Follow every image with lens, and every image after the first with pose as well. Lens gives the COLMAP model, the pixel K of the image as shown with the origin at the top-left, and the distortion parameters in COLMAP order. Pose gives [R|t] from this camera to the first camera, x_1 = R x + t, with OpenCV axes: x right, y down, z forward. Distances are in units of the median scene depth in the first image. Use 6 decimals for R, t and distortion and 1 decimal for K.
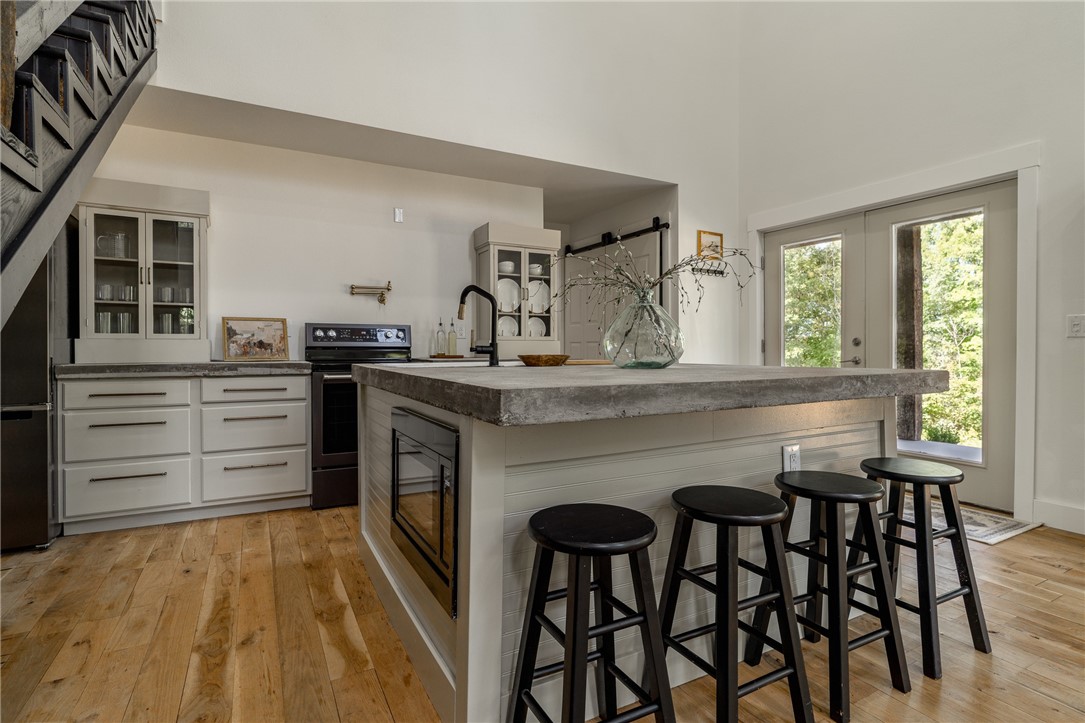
lens RADIAL K [[537.8, 0, 545.5], [0, 537.8, 352.3], [0, 0, 1]] dist [-0.011691, 0.005122]
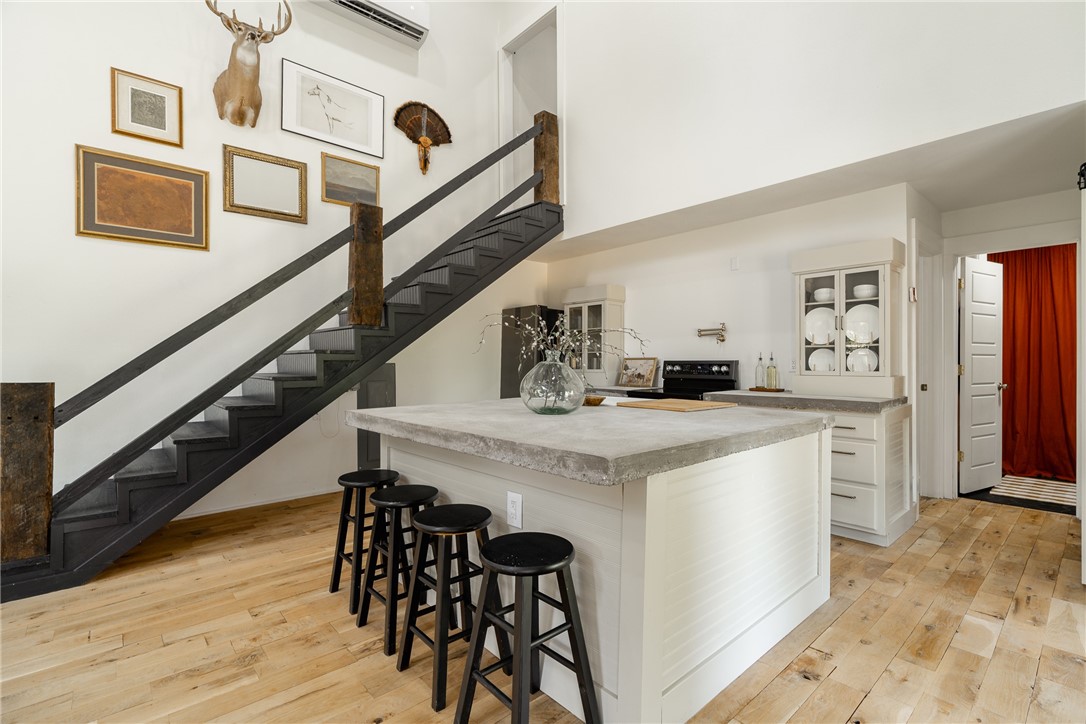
lens RADIAL K [[503.8, 0, 547.1], [0, 503.8, 362.4], [0, 0, 1]] dist [-0.007405, 0.002346]
pose [[0.226716, 0.003261, -0.973955, 0.864730], [-0.003088, 0.999992, 0.002629, -0.059915], [0.973956, 0.002411, 0.226724, 0.470446]]
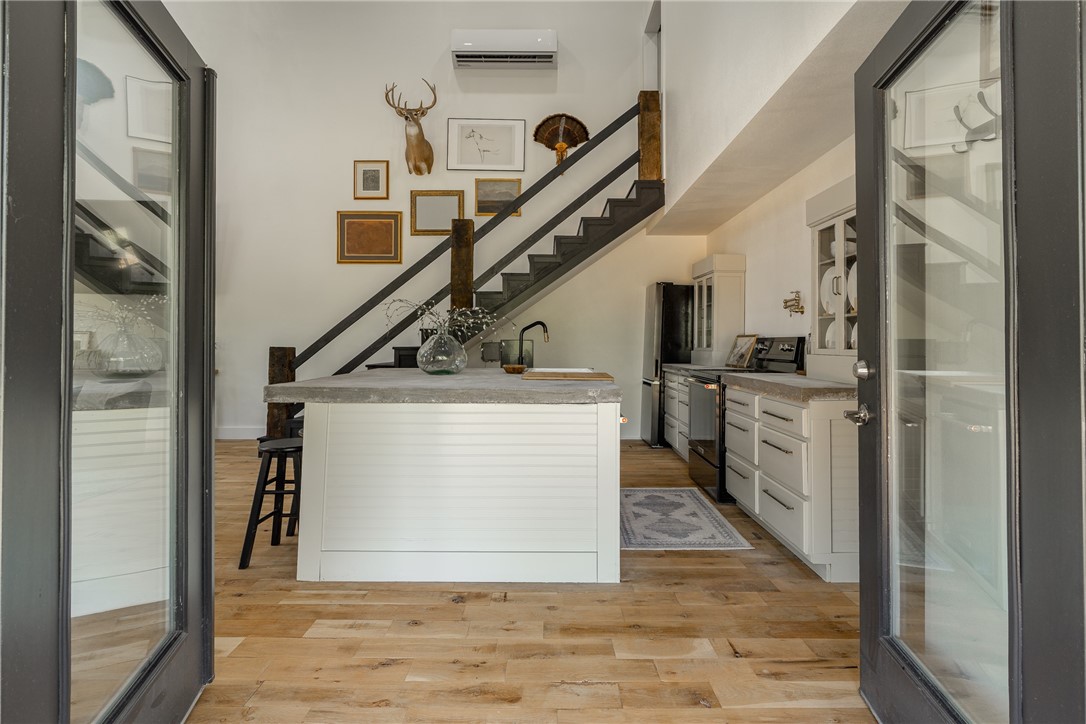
lens RADIAL K [[538.3, 0, 545.1], [0, 538.3, 339.4], [0, 0, 1]] dist [-0.011691, 0.005122]
pose [[-0.482102, -0.008923, -0.876070, 0.950716], [-0.010778, 0.999933, -0.004253, -0.046977], [0.876049, 0.007392, -0.482166, 1.338590]]
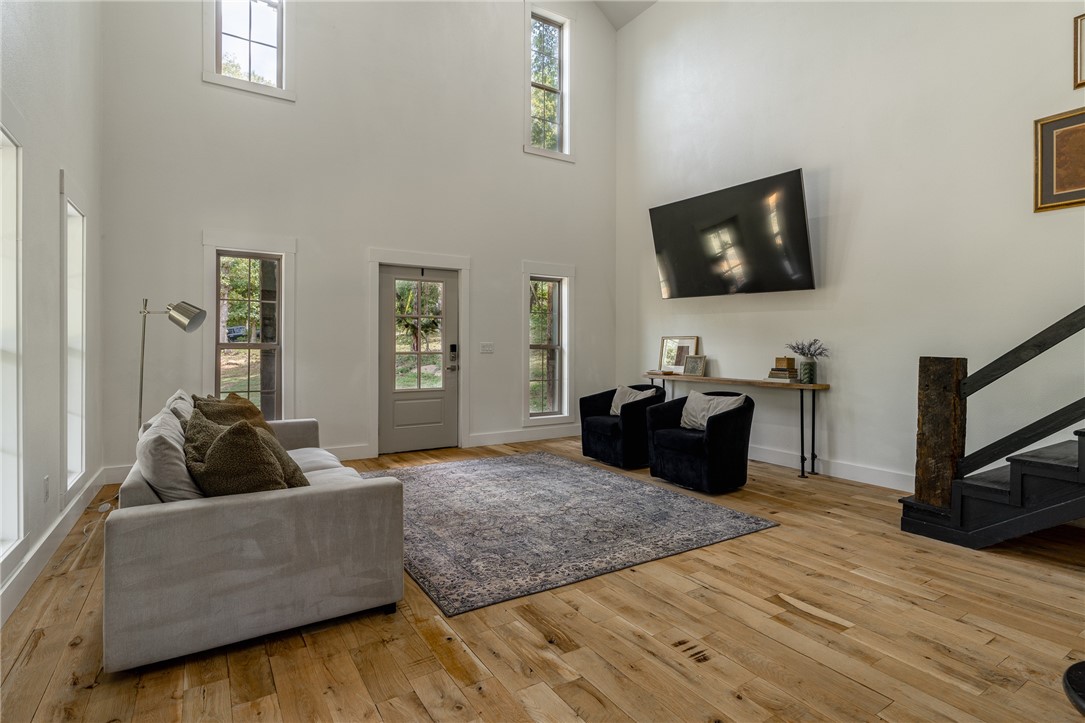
lens RADIAL K [[537.8, 0, 544.5], [0, 537.8, 346.1], [0, 0, 1]] dist [-0.011691, 0.005122]
pose [[-0.997572, -0.004422, -0.069503, 0.705873], [-0.005145, 0.999935, 0.010219, -0.049488], [0.069454, 0.010552, -0.997529, 0.783480]]
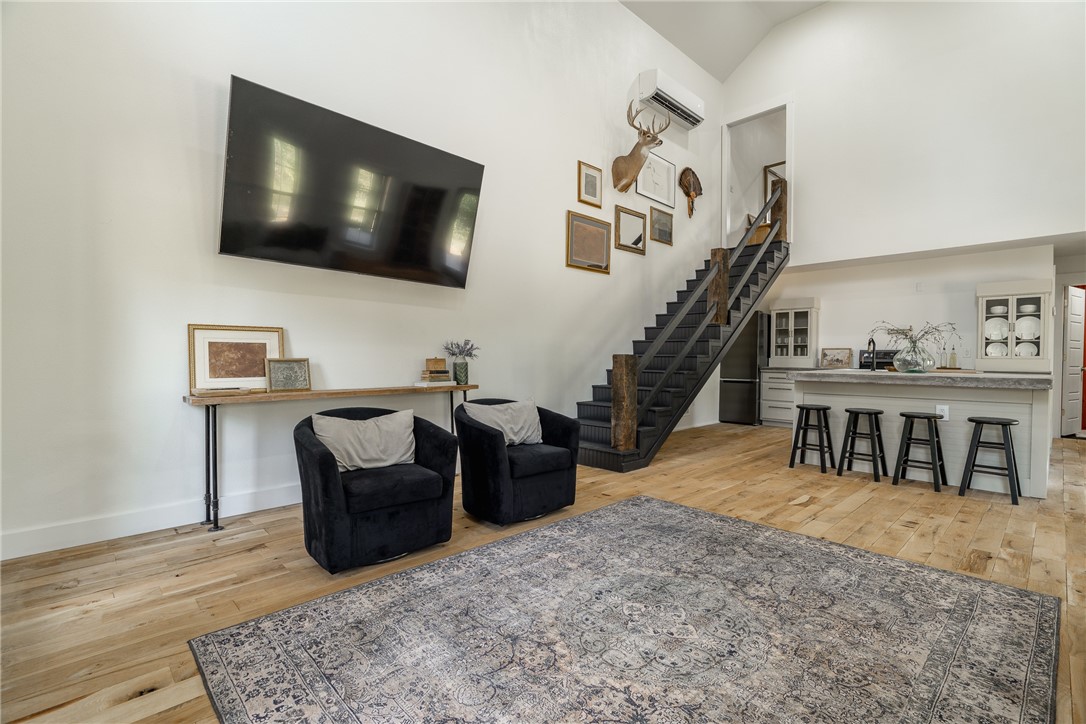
lens RADIAL K [[503.8, 0, 546.1], [0, 503.8, 363.5], [0, 0, 1]] dist [-0.007405, 0.002346]
pose [[0.267699, 0.015029, -0.963385, 1.246252], [-0.014068, 0.999833, 0.011689, -0.010505], [0.963400, 0.010423, 0.267865, -0.772980]]
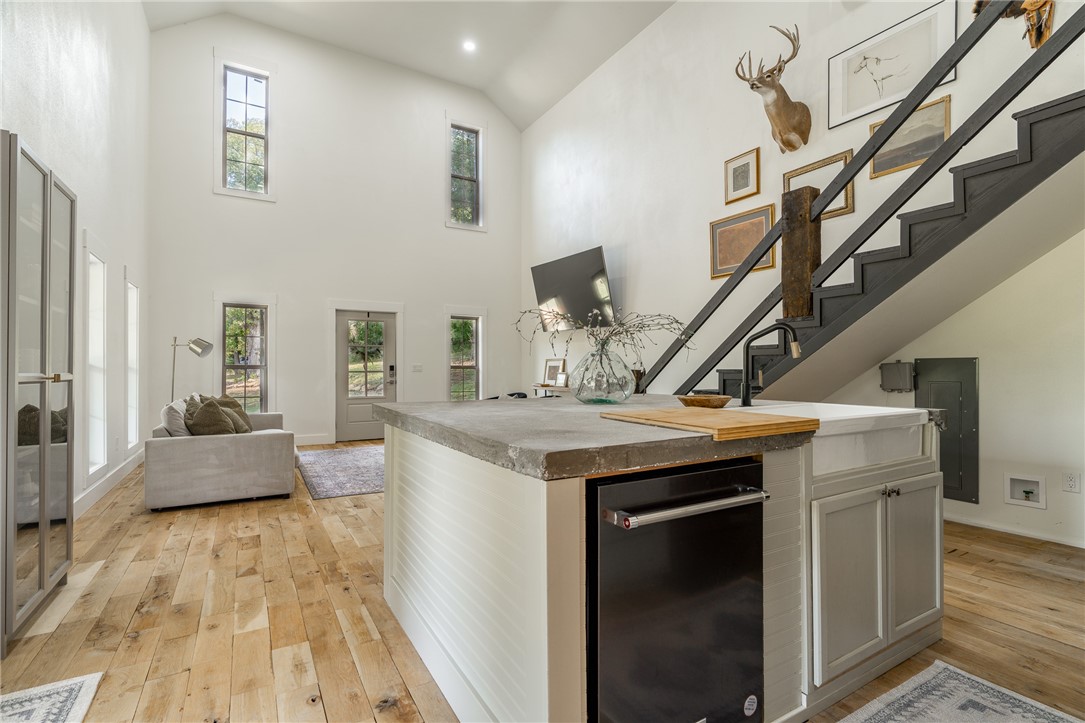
lens RADIAL K [[503.3, 0, 540.7], [0, 503.3, 364.5], [0, 0, 1]] dist [-0.007405, 0.002346]
pose [[-0.999488, 0.000537, -0.031996, 0.237376], [0.000523, 1.000000, 0.000446, -0.039470], [0.031996, 0.000429, -0.999488, 1.397906]]
